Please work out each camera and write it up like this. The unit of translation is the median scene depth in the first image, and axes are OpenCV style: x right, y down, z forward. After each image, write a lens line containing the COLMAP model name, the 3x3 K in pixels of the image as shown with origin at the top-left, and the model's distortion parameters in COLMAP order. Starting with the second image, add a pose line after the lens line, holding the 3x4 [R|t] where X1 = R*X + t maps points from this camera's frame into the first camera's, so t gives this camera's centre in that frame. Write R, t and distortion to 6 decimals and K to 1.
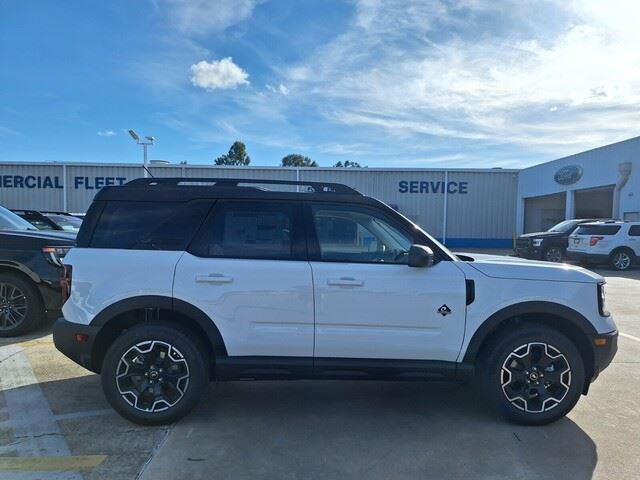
lens RADIAL K [[460.2, 0, 320.0], [0, 460.2, 240.0], [0, 0, 1]] dist [0.062779, -0.070383]
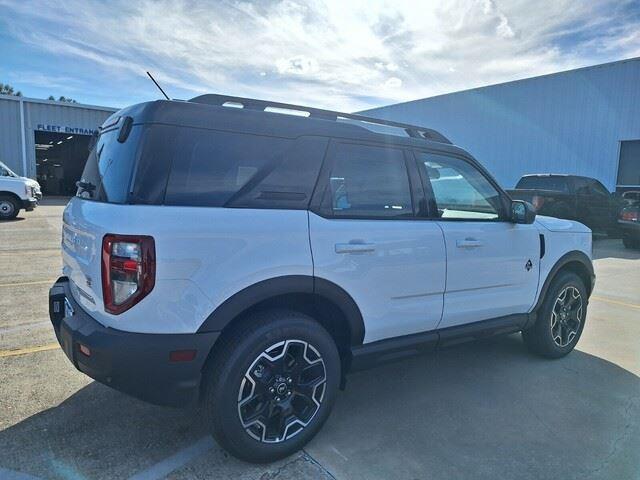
lens RADIAL K [[450.5, 0, 320.0], [0, 450.5, 240.0], [0, 0, 1]] dist [0.051065, -0.046673]
pose [[0.835419, -0.045146, 0.547756, -0.088659], [-0.012970, 0.994724, 0.101767, 0.000062], [-0.549460, -0.092123, 0.830426, 0.056787]]
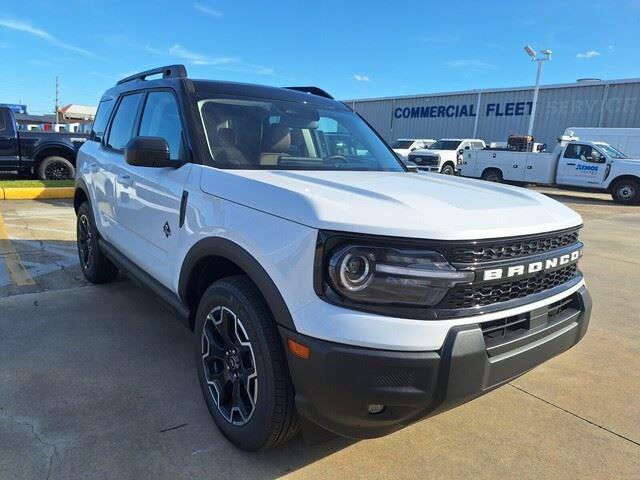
lens RADIAL K [[460.2, 0, 320.0], [0, 460.2, 240.0], [0, 0, 1]] dist [0.062779, -0.070383]
pose [[0.574362, 0.176970, -0.799243, 0.133987], [-0.061457, 0.982919, 0.173475, 0.003352], [0.816291, -0.050518, 0.575428, 0.103319]]
